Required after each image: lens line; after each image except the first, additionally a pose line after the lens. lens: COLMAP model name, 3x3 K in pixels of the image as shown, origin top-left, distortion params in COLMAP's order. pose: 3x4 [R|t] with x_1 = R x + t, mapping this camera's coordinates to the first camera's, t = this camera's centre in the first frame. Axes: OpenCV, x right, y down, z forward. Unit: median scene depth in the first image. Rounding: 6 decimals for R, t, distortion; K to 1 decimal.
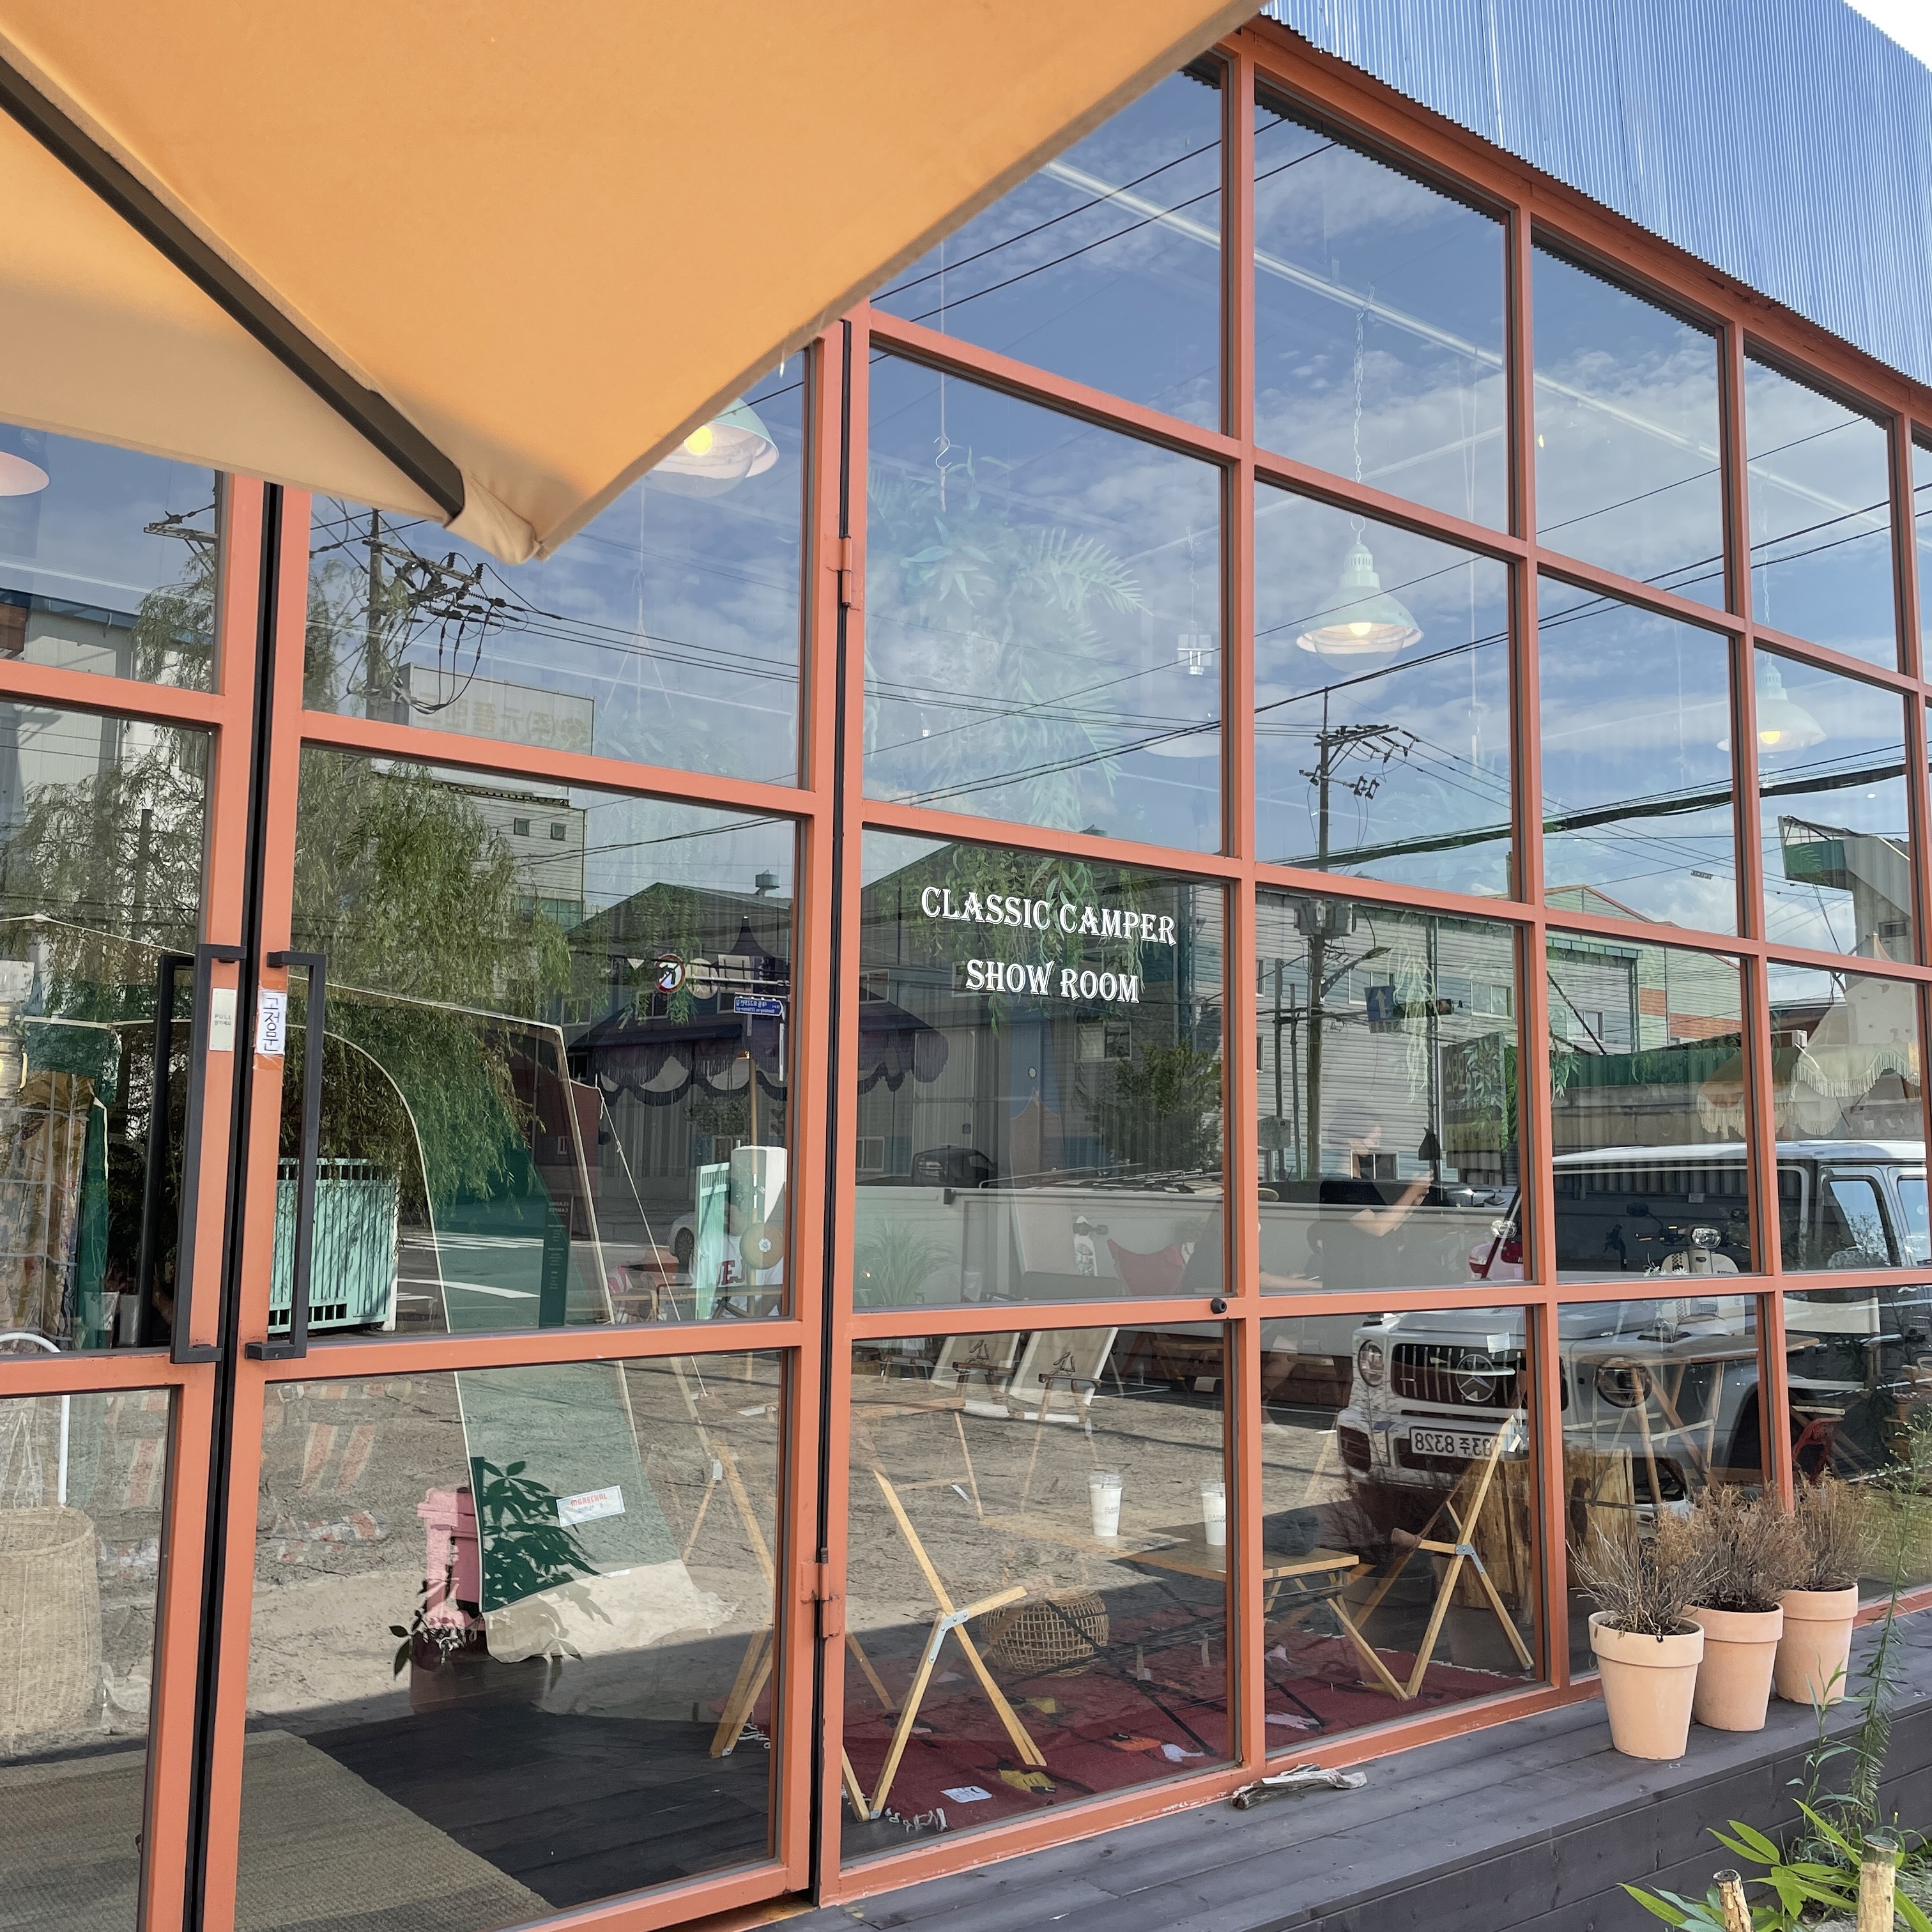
lens RADIAL K [[1943.9, 0, 966.7], [0, 1943.9, 961.1], [0, 0, 1]] dist [0.023576, 0.000000]
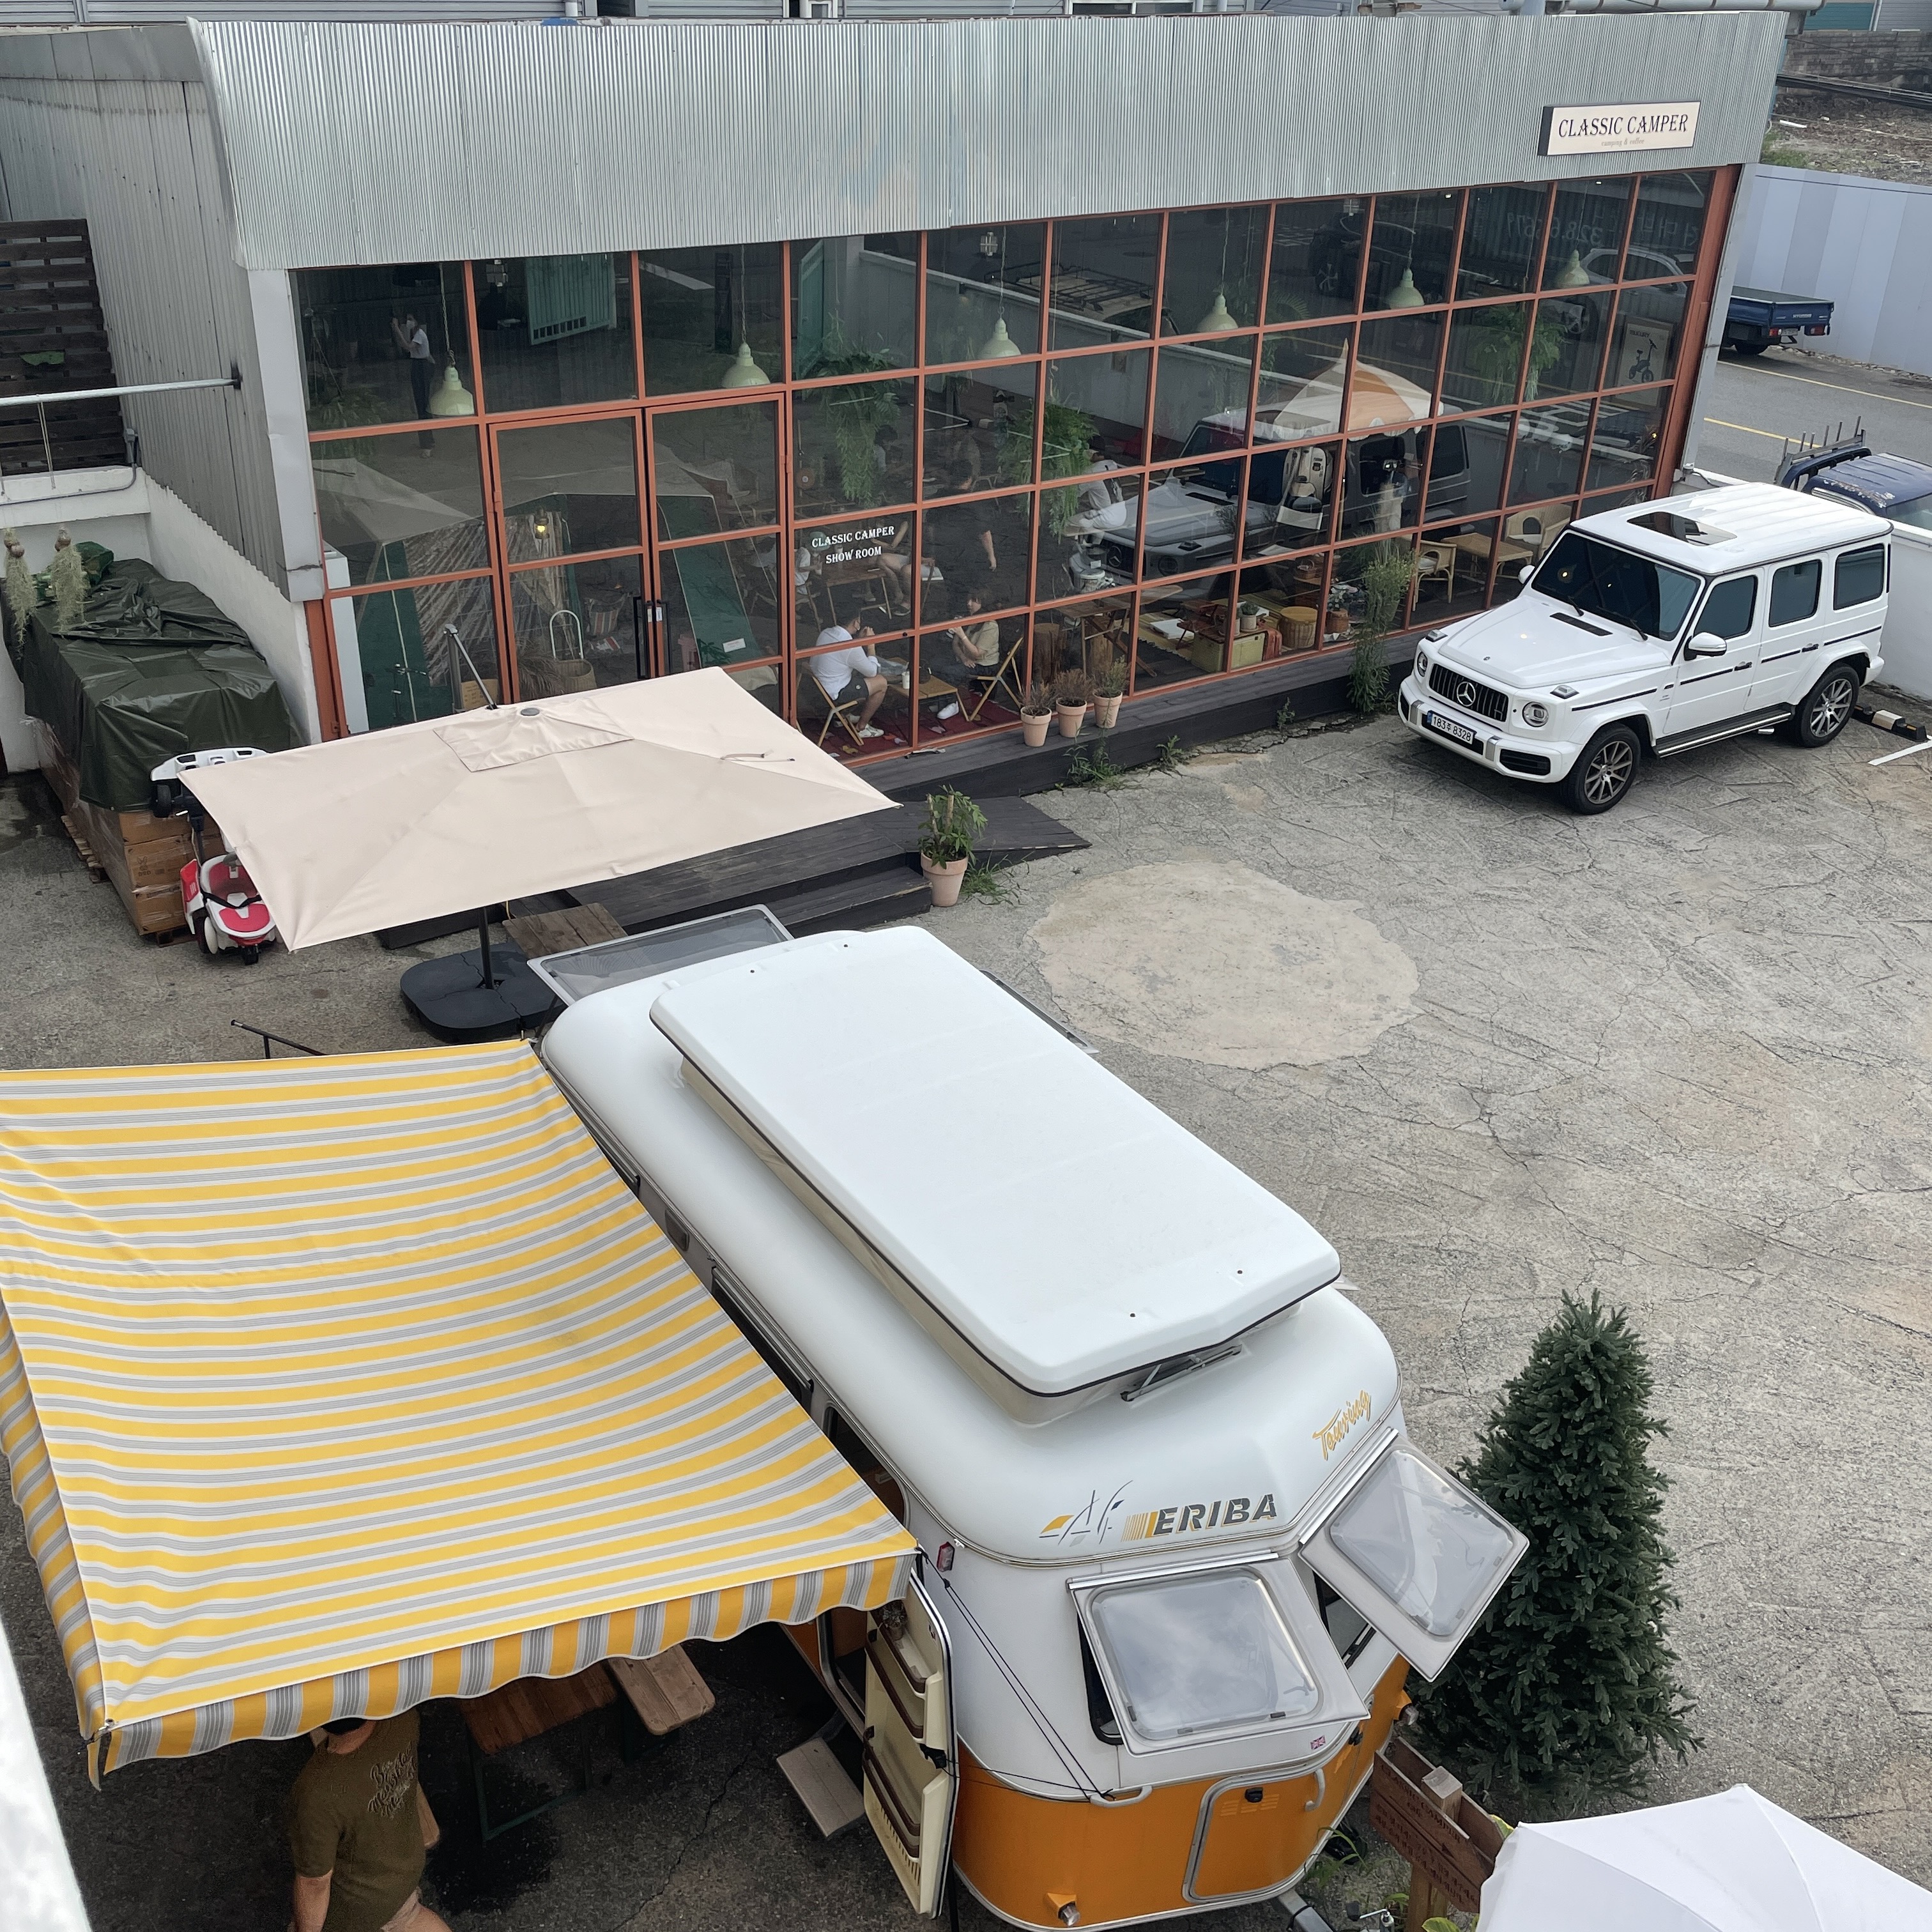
lens RADIAL K [[1943.9, 0, 965.5], [0, 1943.9, 965.4], [0, 0, 1]] dist [0.023576, 0.000000]
pose [[0.997374, 0.049335, -0.053013, 0.468372], [-0.009266, 0.812965, 0.582239, -1.434278], [0.071823, -0.580219, 0.811288, -2.283590]]
